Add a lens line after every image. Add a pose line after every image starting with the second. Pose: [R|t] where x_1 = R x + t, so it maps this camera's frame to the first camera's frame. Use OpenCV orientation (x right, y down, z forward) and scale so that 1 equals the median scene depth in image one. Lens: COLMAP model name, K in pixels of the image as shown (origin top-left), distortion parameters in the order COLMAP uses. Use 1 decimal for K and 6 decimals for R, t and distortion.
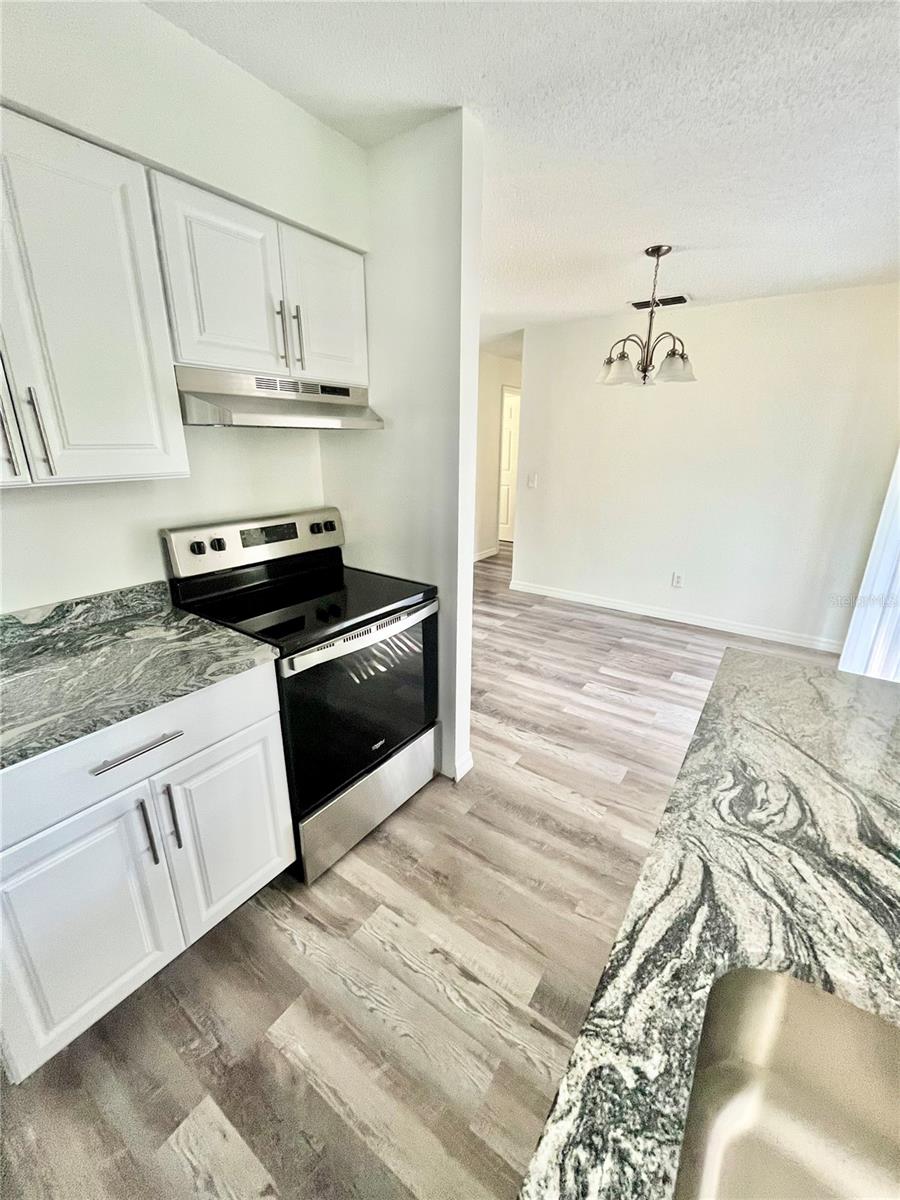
lens RADIAL K [[486.9, 0, 451.5], [0, 486.9, 599.7], [0, 0, 1]] dist [-0.000135, -0.000570]
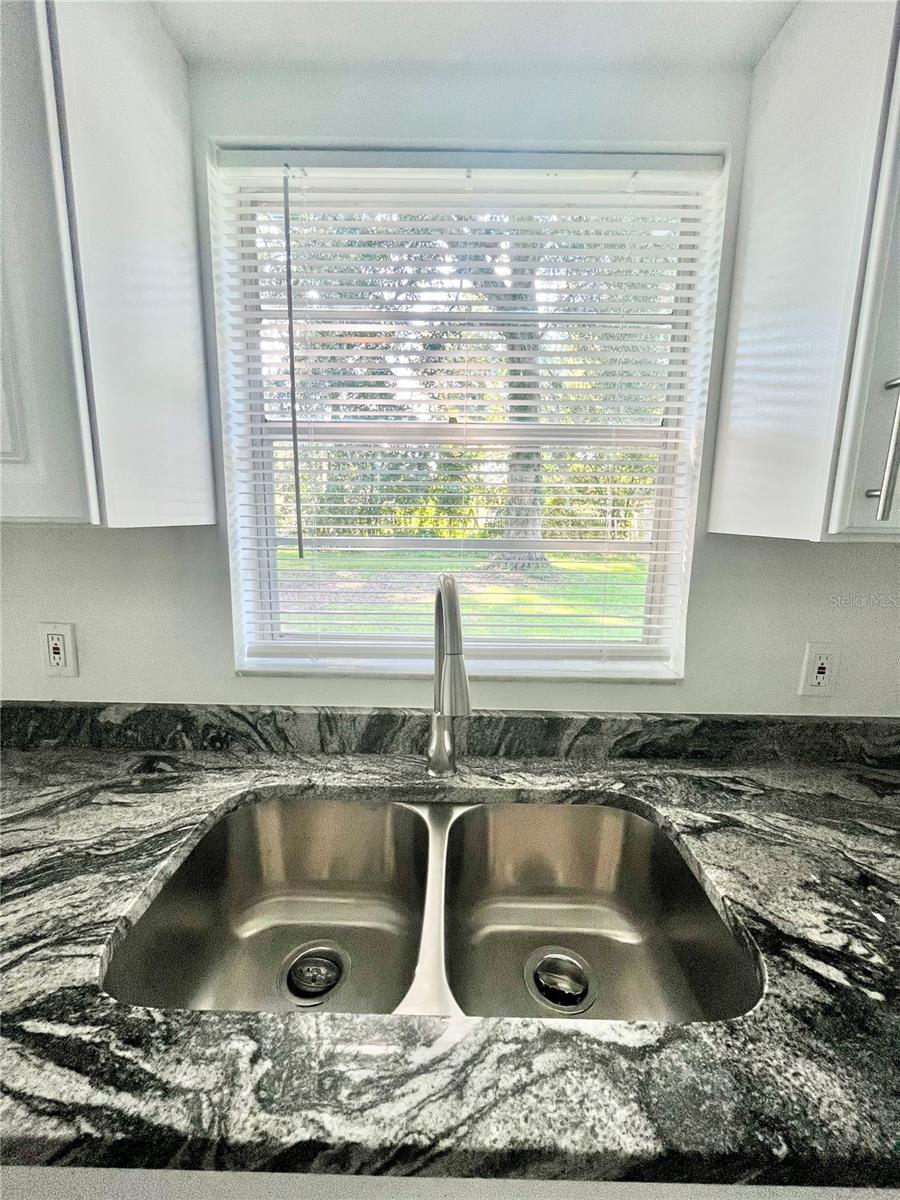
lens RADIAL K [[486.9, 0, 450.0], [0, 486.9, 599.5], [0, 0, 1]] dist [-0.000135, -0.000570]
pose [[-0.557574, -0.162624, 0.814042, -0.346329], [0.241070, 0.906643, 0.346243, -0.048025], [-0.794352, 0.389298, -0.466317, 0.624317]]
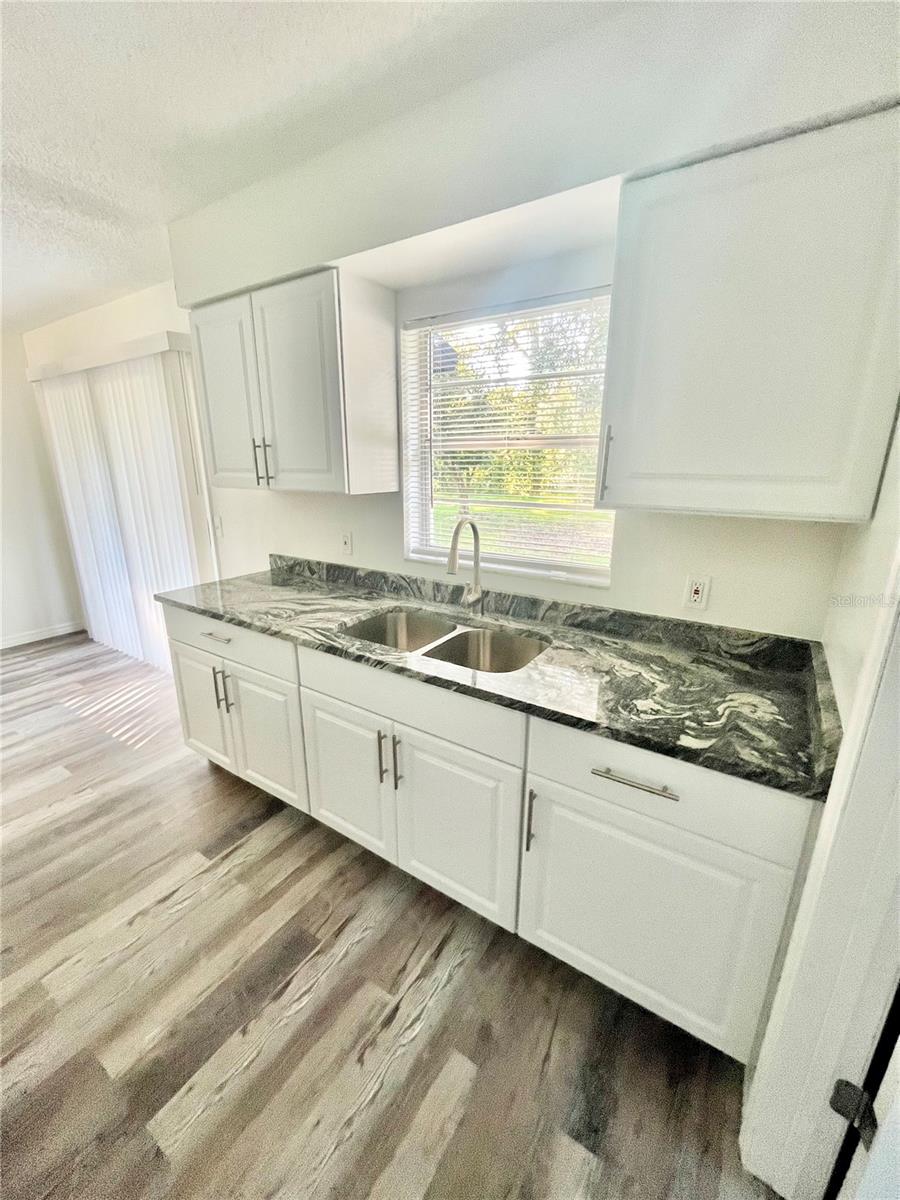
lens RADIAL K [[486.9, 0, 450.6], [0, 486.9, 597.1], [0, 0, 1]] dist [-0.000135, -0.000570]
pose [[-0.024338, -0.280557, 0.959529, -2.228662], [0.309699, 0.910479, 0.274071, -0.060156], [-0.950523, 0.303835, 0.064729, 0.048236]]
